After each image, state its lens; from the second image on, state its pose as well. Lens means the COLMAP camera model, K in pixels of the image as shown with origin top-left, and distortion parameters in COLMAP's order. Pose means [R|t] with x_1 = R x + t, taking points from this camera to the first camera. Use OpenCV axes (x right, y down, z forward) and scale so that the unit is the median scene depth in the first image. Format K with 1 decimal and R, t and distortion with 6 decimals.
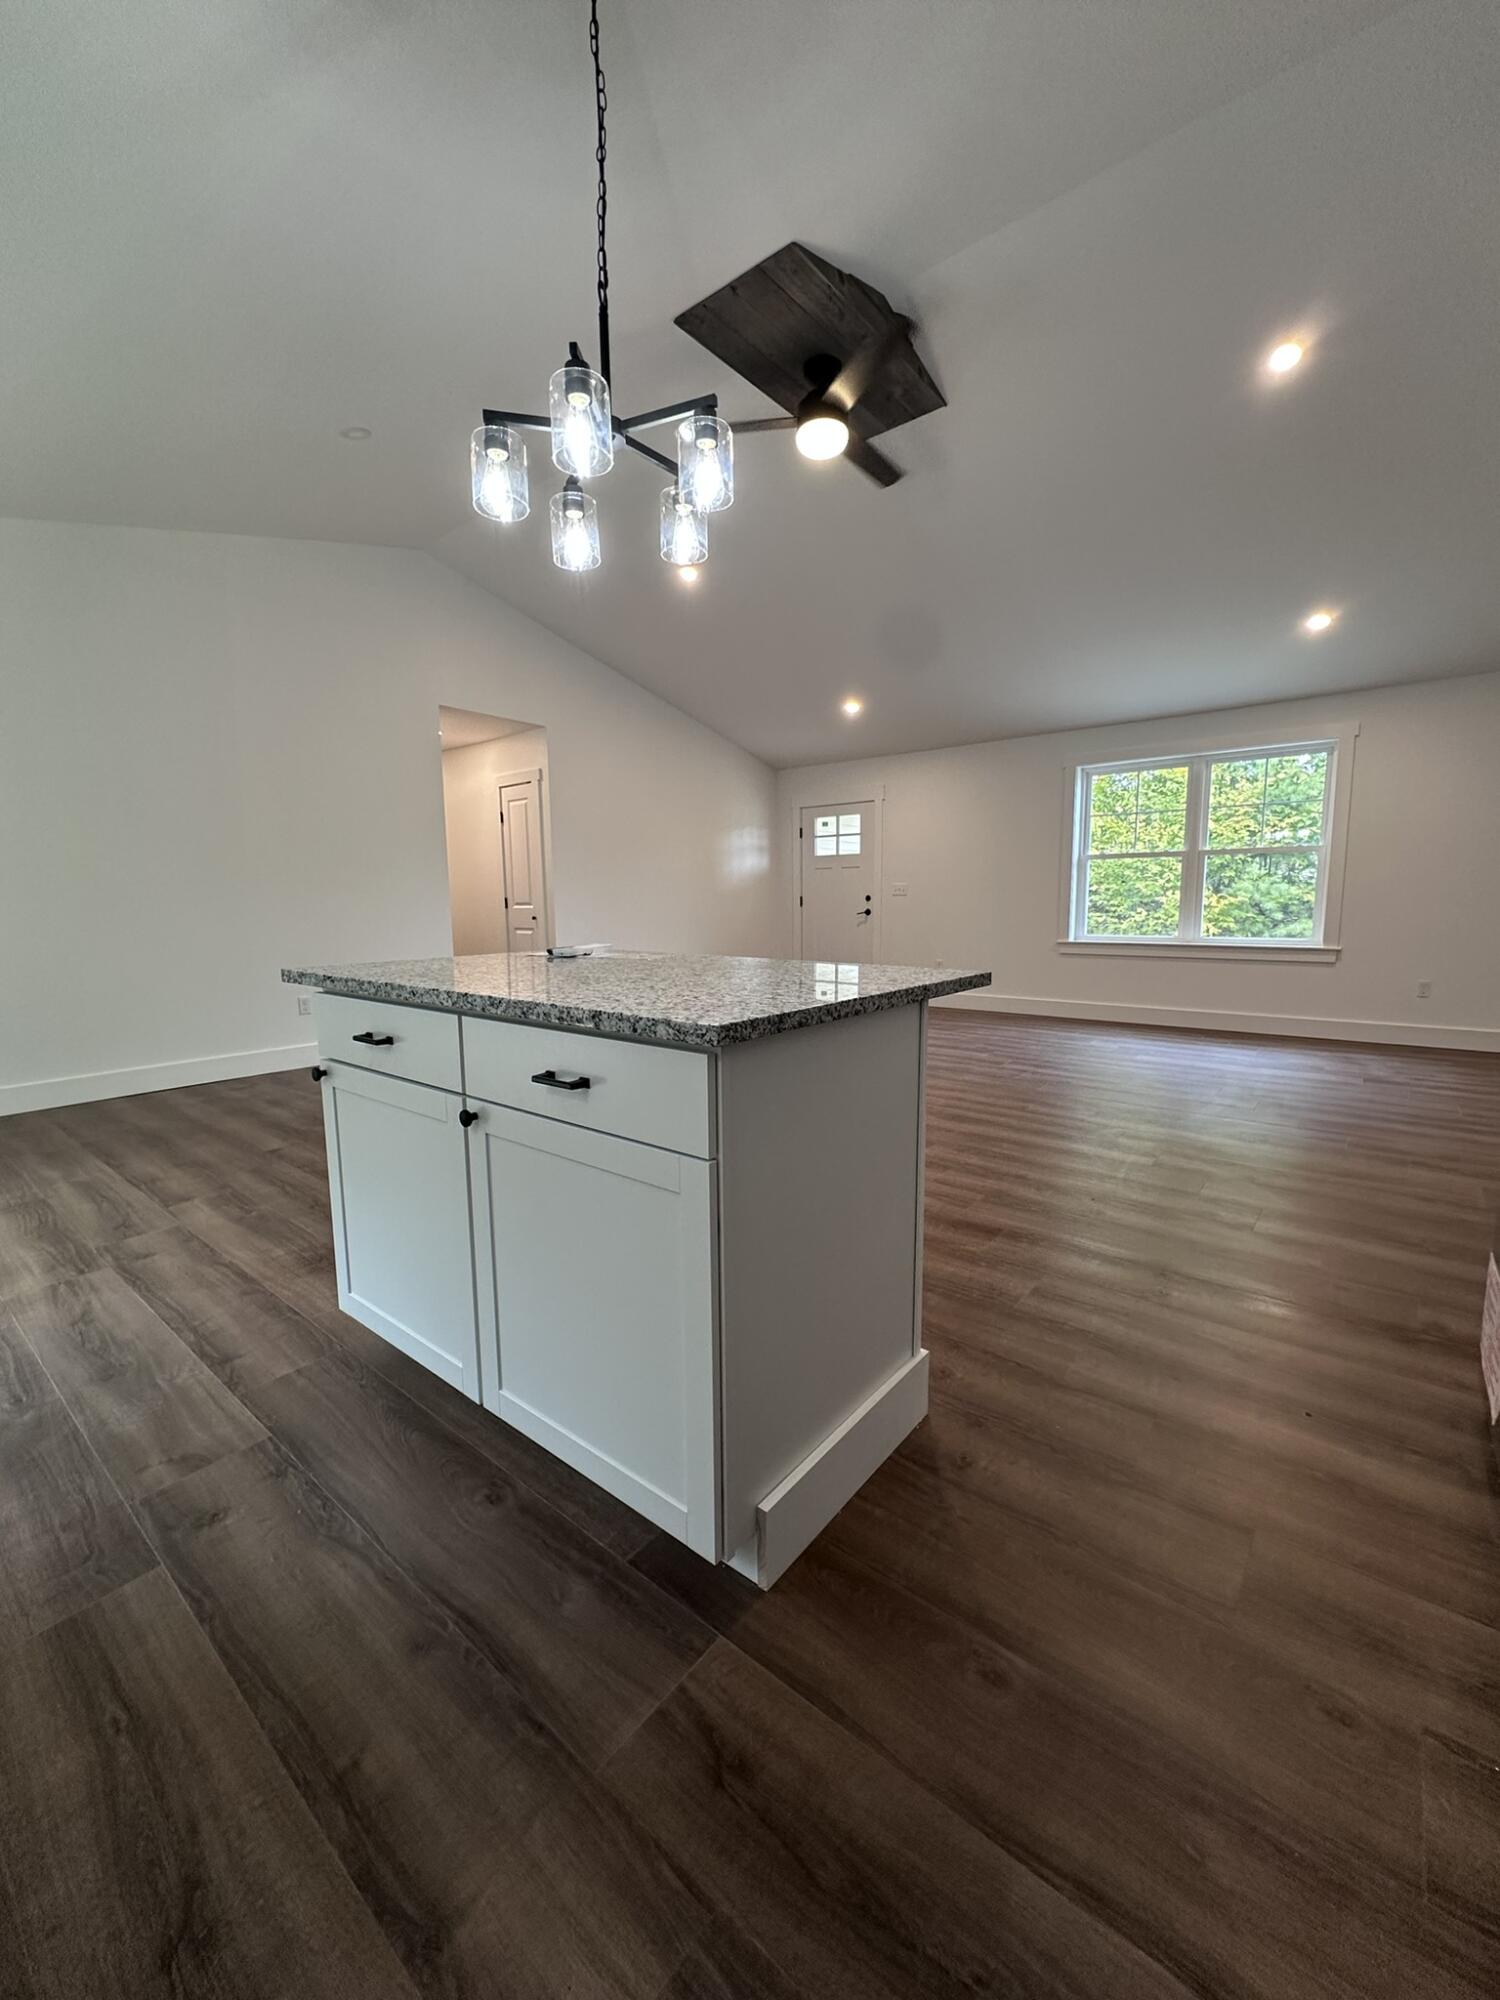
lens RADIAL K [[790.9, 0, 755.1], [0, 790.9, 1011.8], [0, 0, 1]] dist [-0.000623, 0.001424]
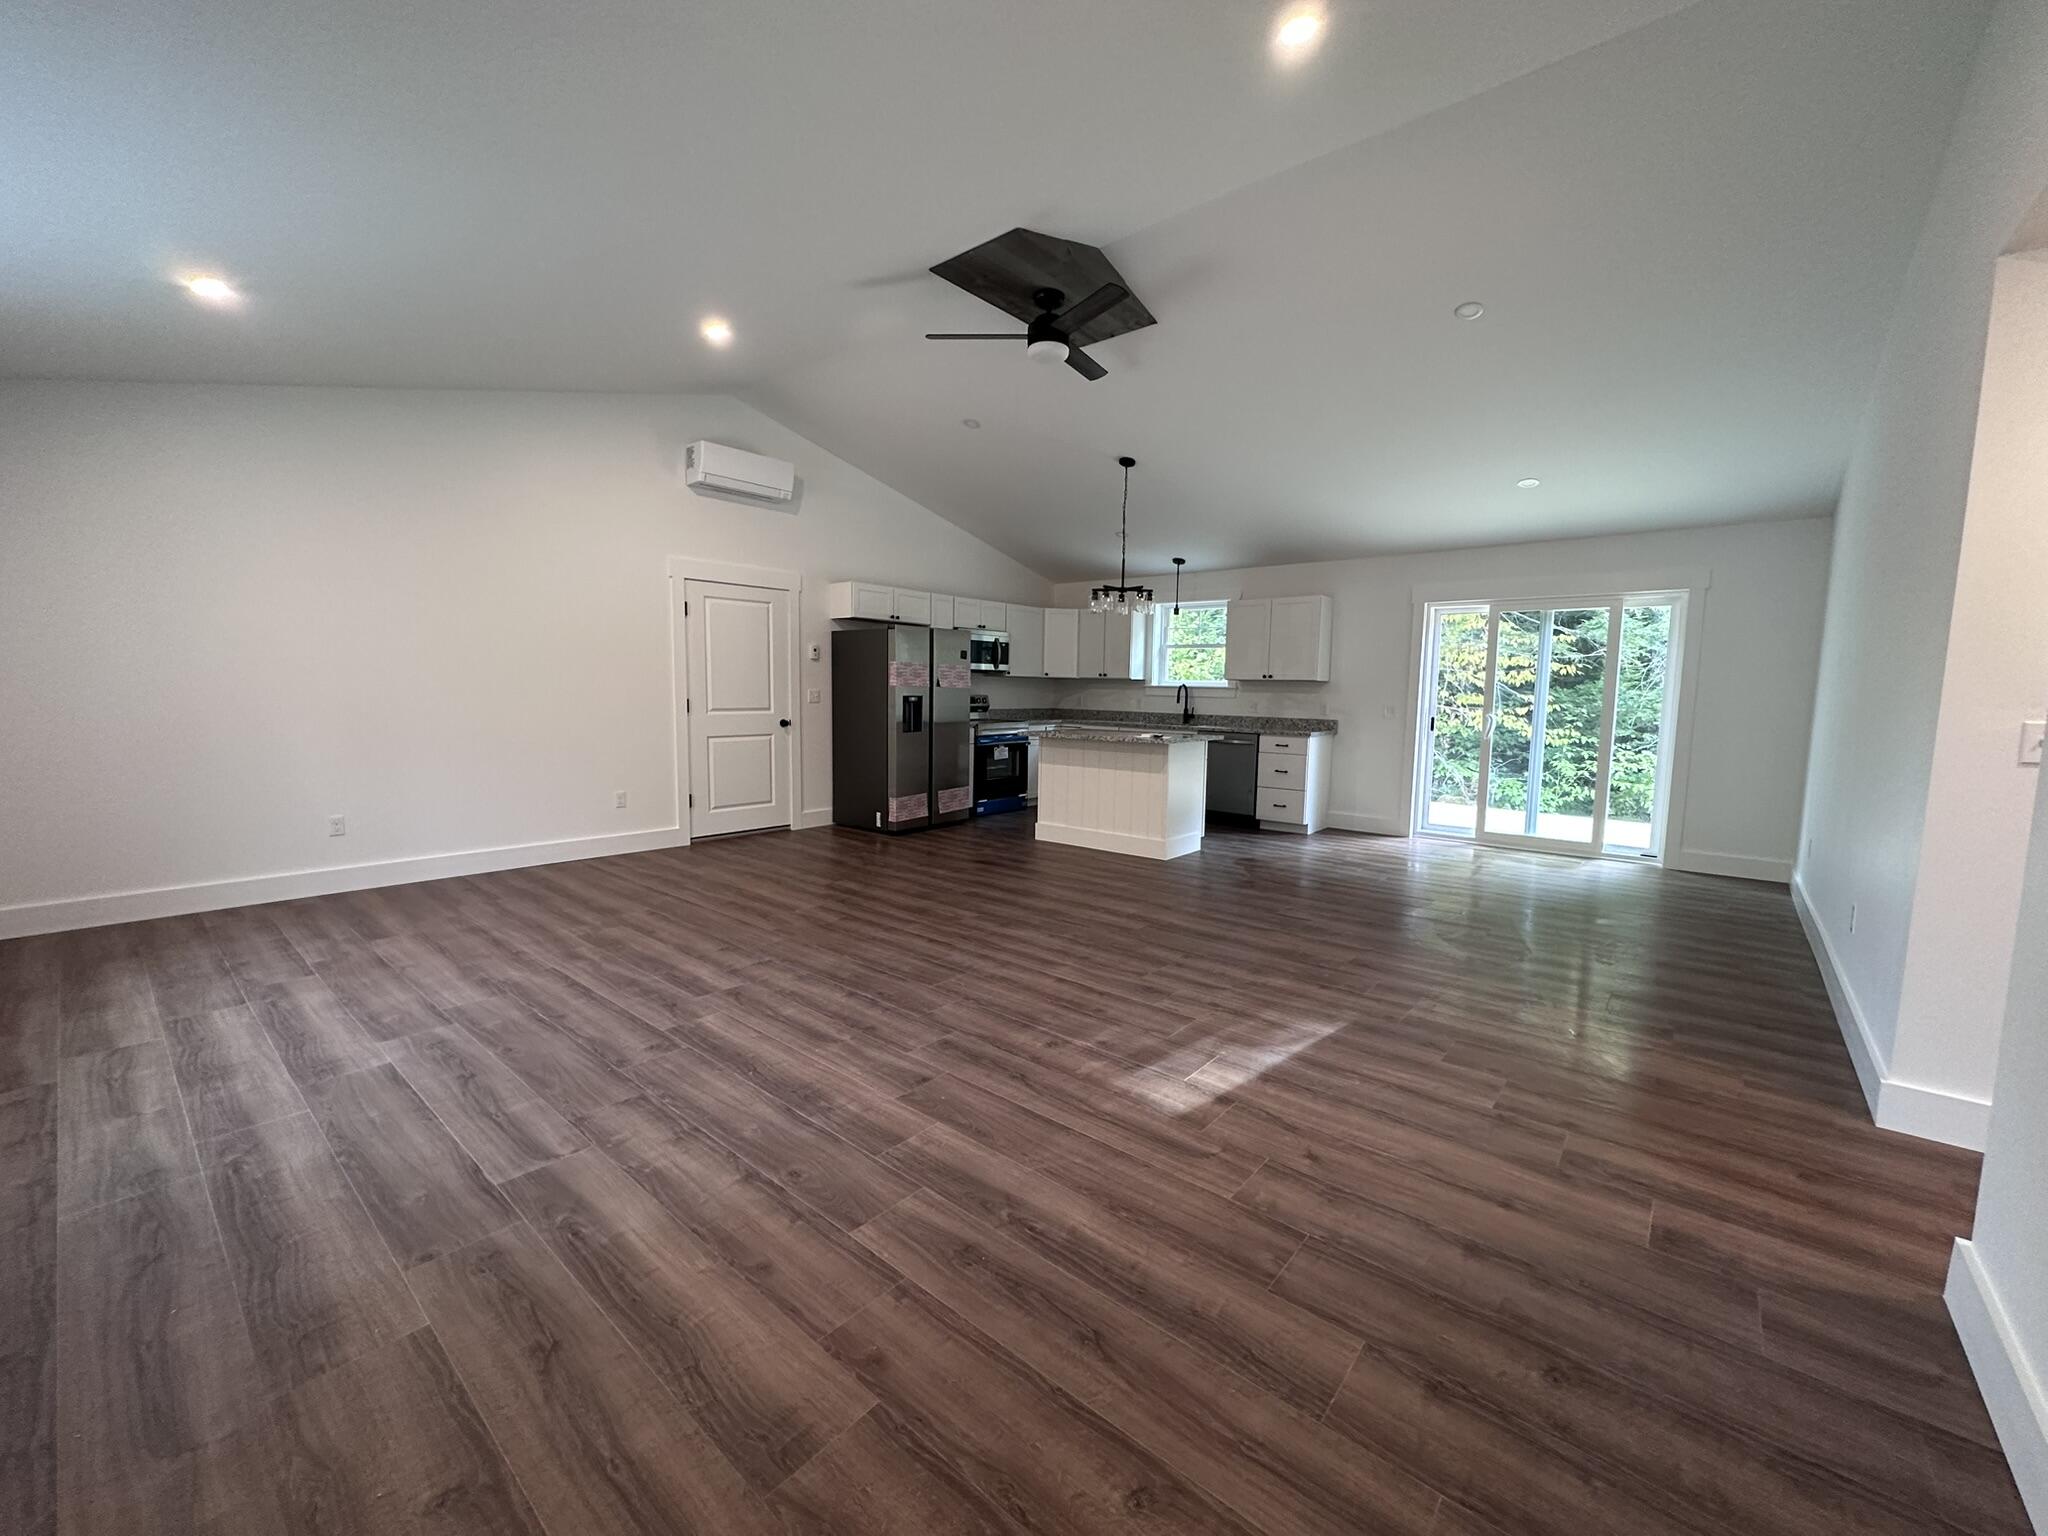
lens RADIAL K [[809.9, 0, 1022.3], [0, 809.9, 770.3], [0, 0, 1]] dist [-0.000623, 0.001424]
pose [[-0.999437, -0.009890, 0.032052, 0.092788], [-0.001823, 0.970149, 0.242504, -0.477469], [-0.033494, 0.242309, -0.969621, 2.833990]]
